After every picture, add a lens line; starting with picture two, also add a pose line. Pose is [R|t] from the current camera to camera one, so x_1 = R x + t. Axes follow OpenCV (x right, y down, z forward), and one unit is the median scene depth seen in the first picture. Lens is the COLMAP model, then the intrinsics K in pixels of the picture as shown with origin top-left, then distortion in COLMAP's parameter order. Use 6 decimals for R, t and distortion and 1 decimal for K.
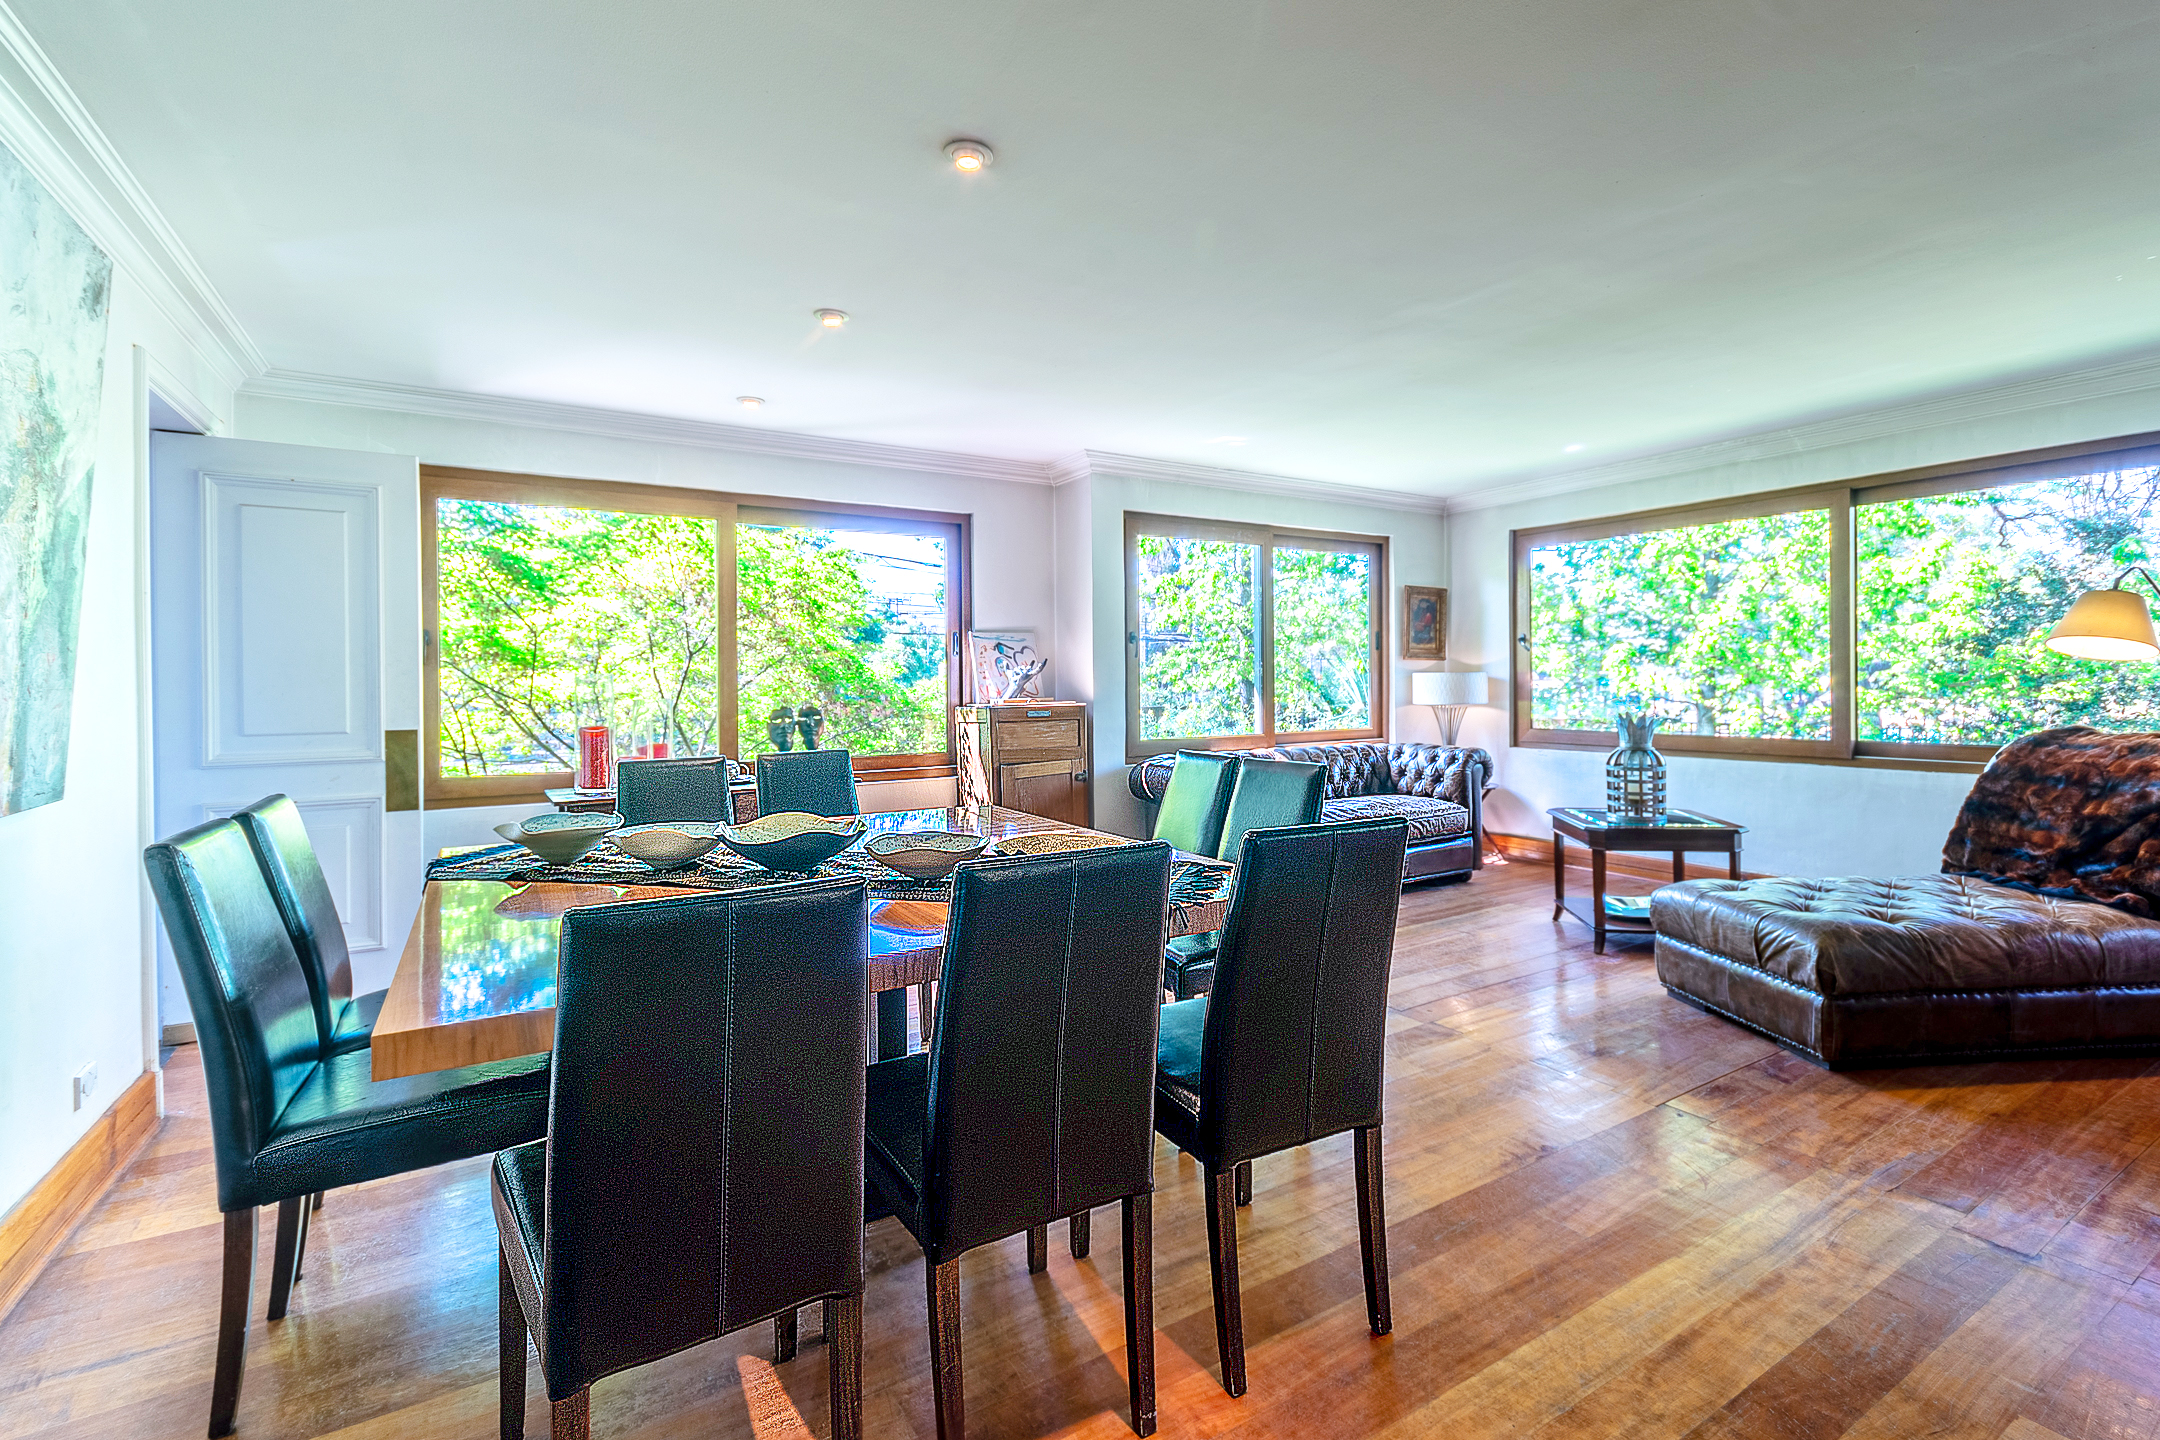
lens RADIAL K [[972.8, 0, 1104.8], [0, 972.8, 687.6], [0, 0, 1]] dist [0.002000, 0.000279]
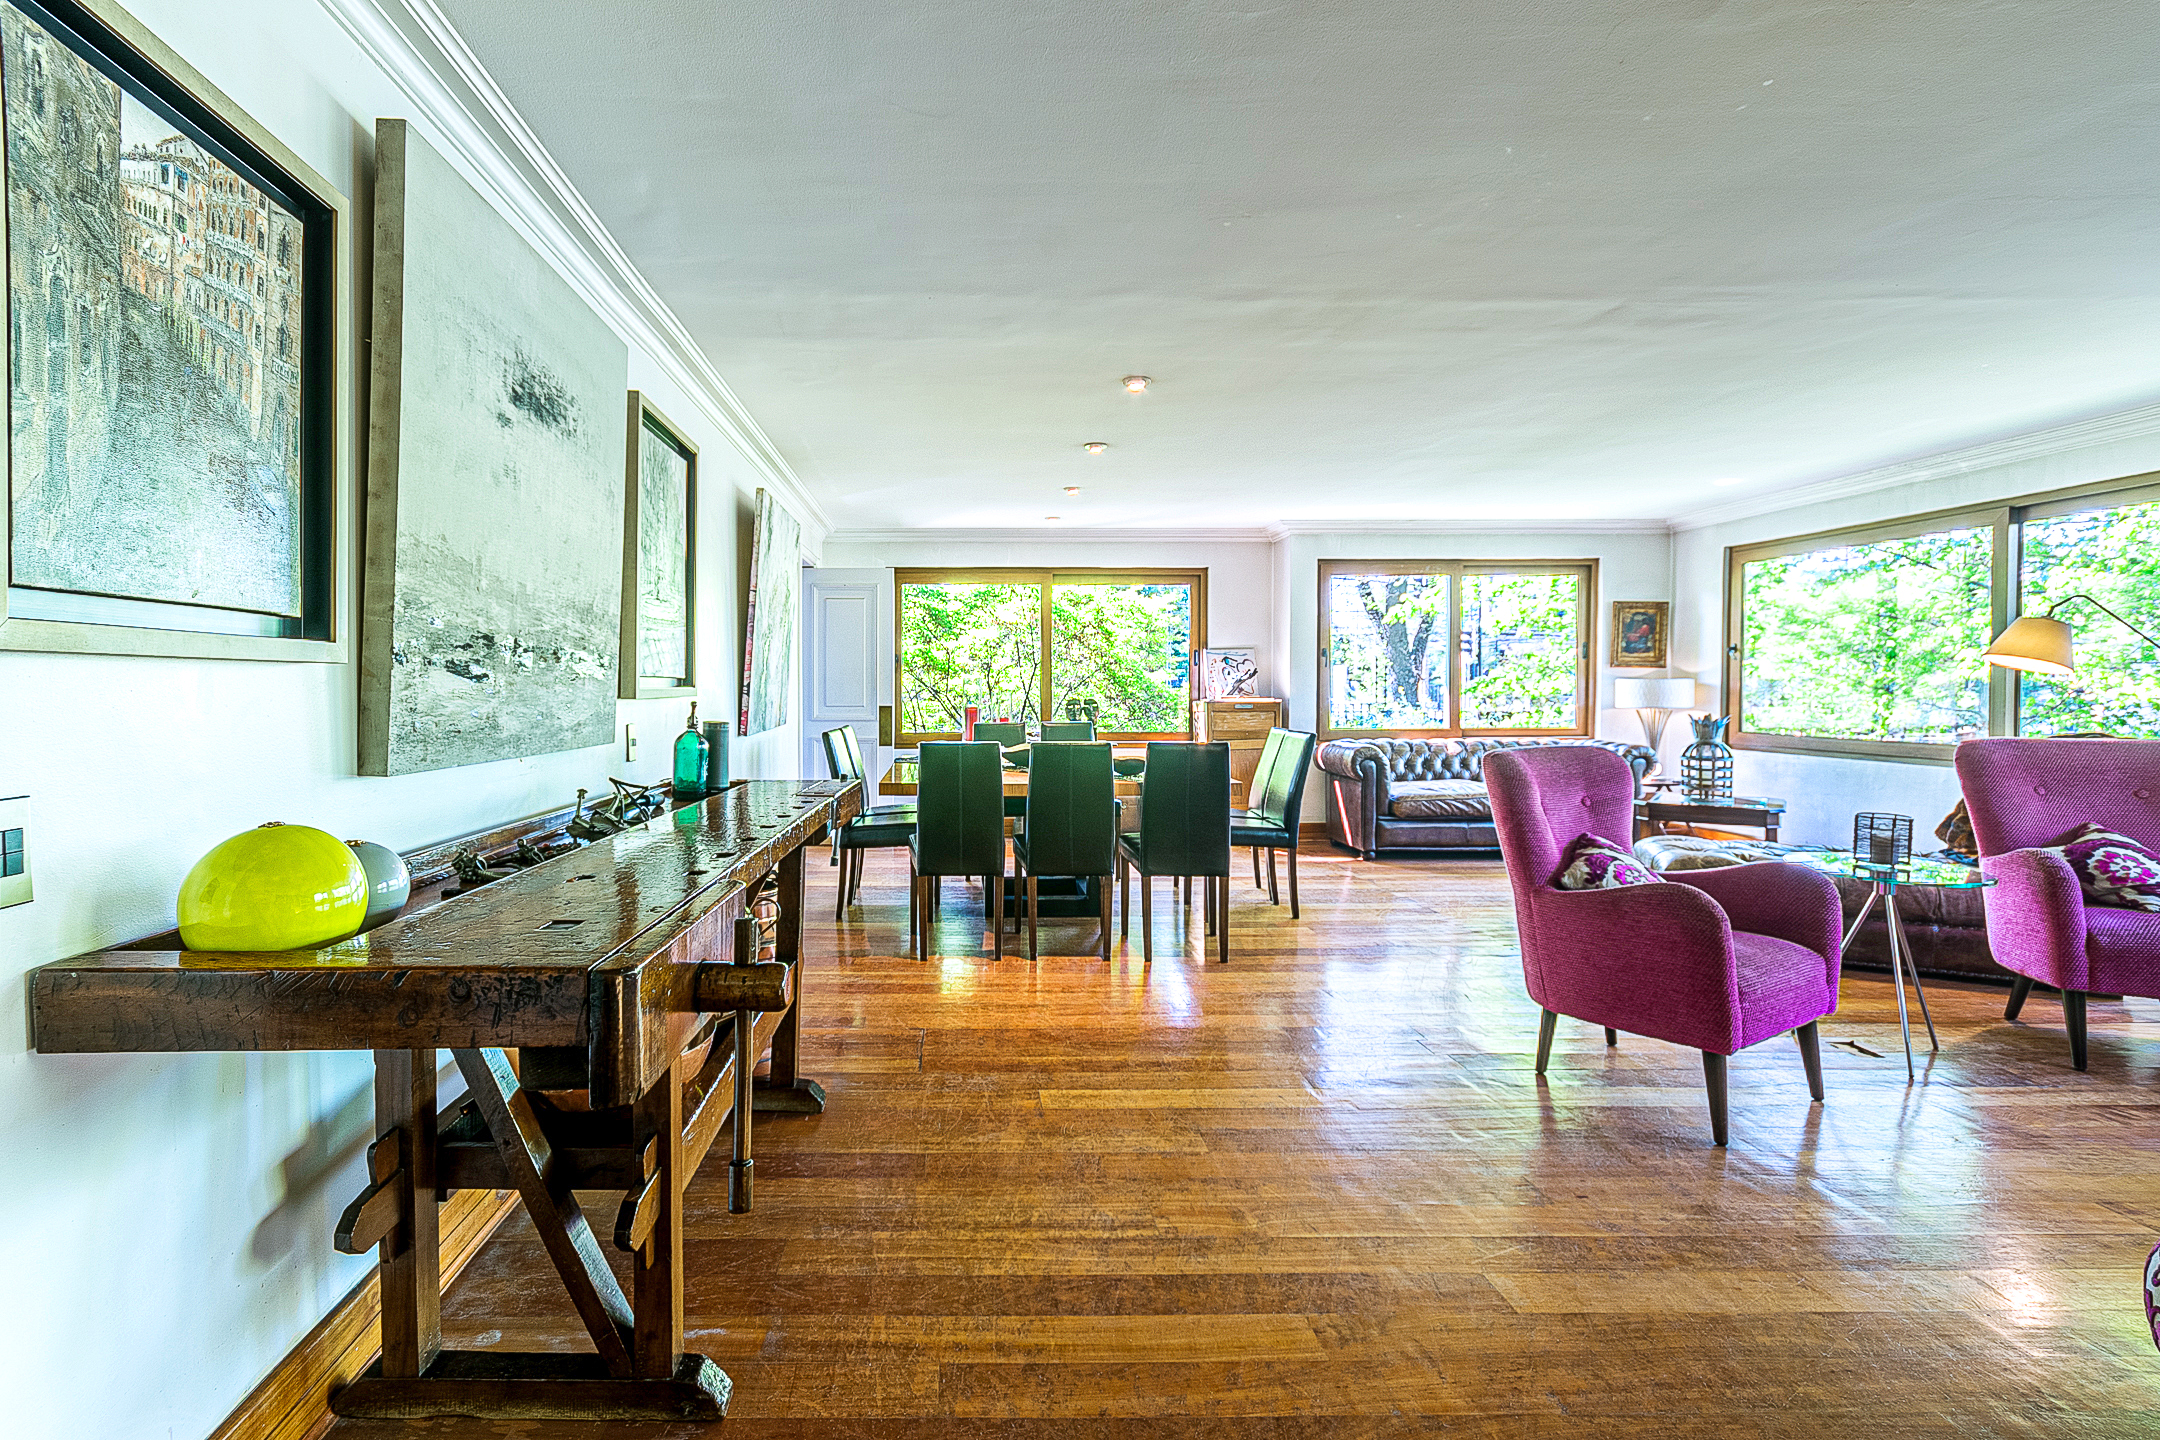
lens RADIAL K [[1002.2, 0, 962.5], [0, 1002.2, 700.4], [0, 0, 1]] dist [0.001274, 0.000029]
pose [[0.854354, 0.017100, -0.519410, 0.327529], [-0.011016, 0.999830, 0.014796, 0.000601], [0.519575, -0.006919, 0.854397, -0.458978]]
